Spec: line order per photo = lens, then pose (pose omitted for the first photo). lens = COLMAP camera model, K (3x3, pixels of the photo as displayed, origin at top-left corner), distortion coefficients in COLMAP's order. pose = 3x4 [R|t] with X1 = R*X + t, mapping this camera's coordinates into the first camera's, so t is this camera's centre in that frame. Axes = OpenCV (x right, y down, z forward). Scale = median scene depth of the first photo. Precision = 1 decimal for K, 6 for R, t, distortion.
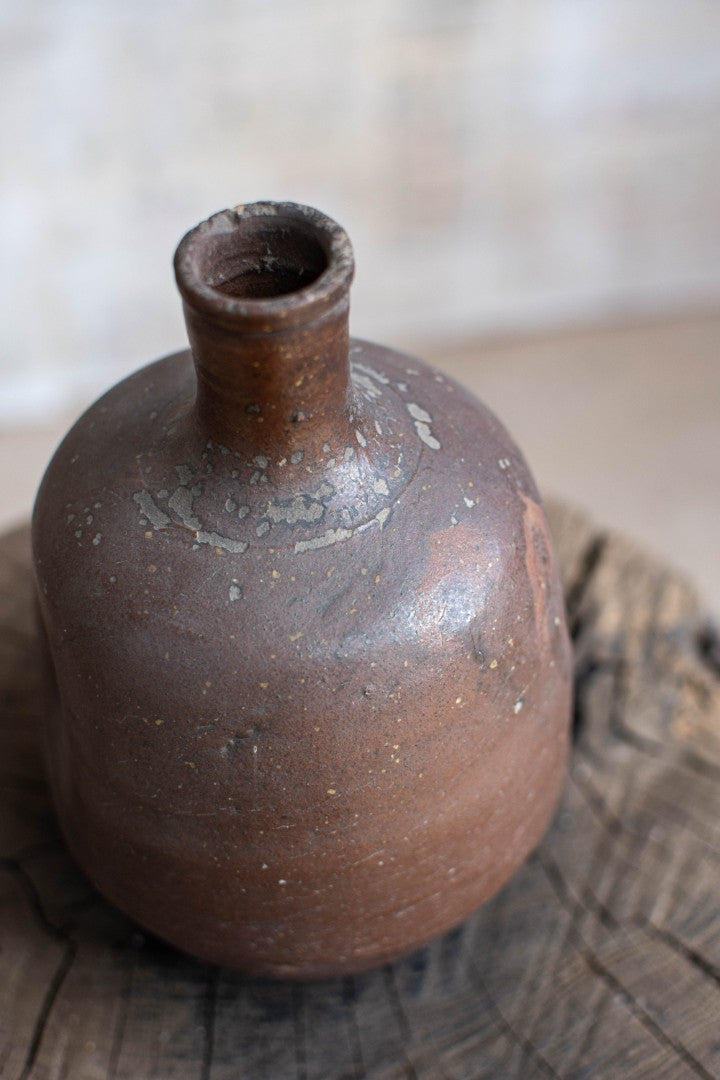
lens RADIAL K [[1711.0, 0, 360.5], [0, 1711.0, 532.4], [0, 0, 1]] dist [-0.192992, 0.000000]
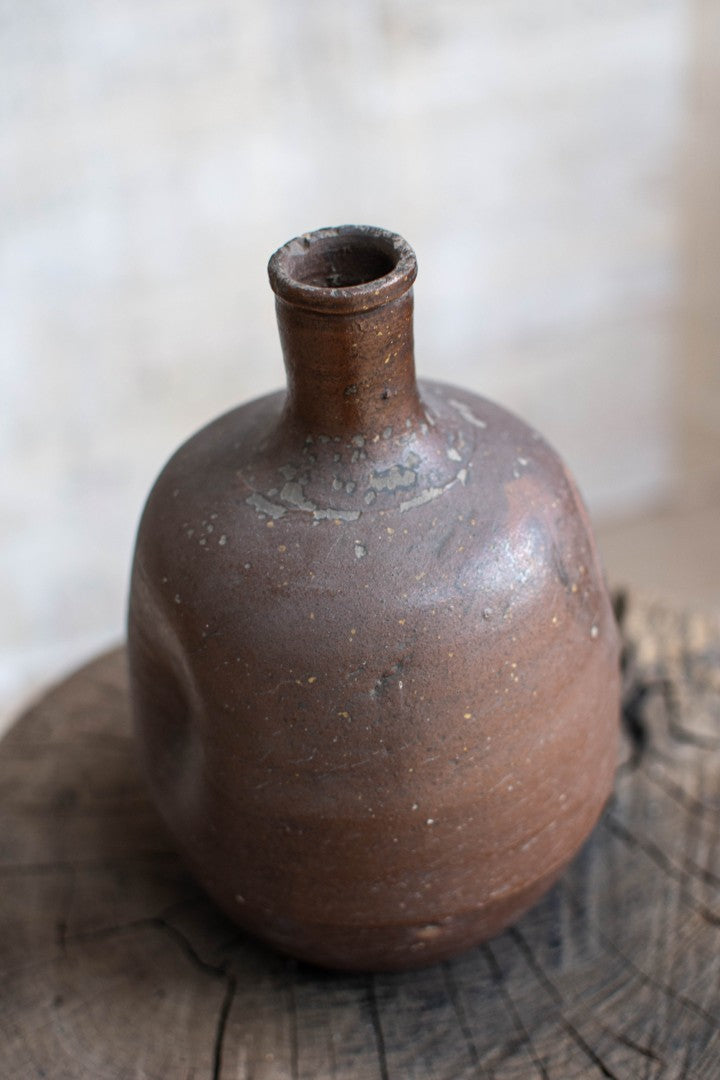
lens RADIAL K [[1711.0, 0, 382.0], [0, 1711.0, 522.7], [0, 0, 1]] dist [-0.192992, 0.000000]
pose [[0.970166, -0.168112, 0.174690, -0.248816], [0.199784, 0.962559, -0.183214, 0.223876], [-0.137349, 0.212648, 0.967428, -0.127010]]
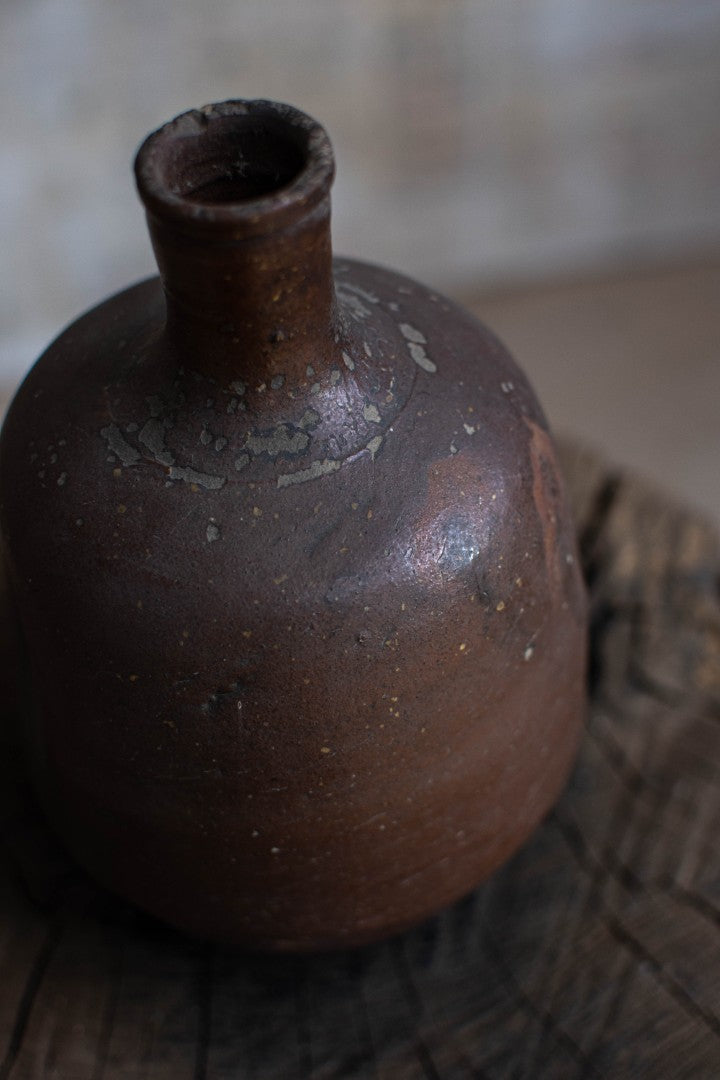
lens RADIAL K [[1711.0, 0, 360.0], [0, 1711.0, 531.1], [0, 0, 1]] dist [-0.192992, 0.000000]
pose [[0.999699, -0.023230, -0.007902, 0.011473], [0.023381, 0.999534, 0.019599, 0.017727], [0.007443, -0.019778, 0.999777, 0.090421]]
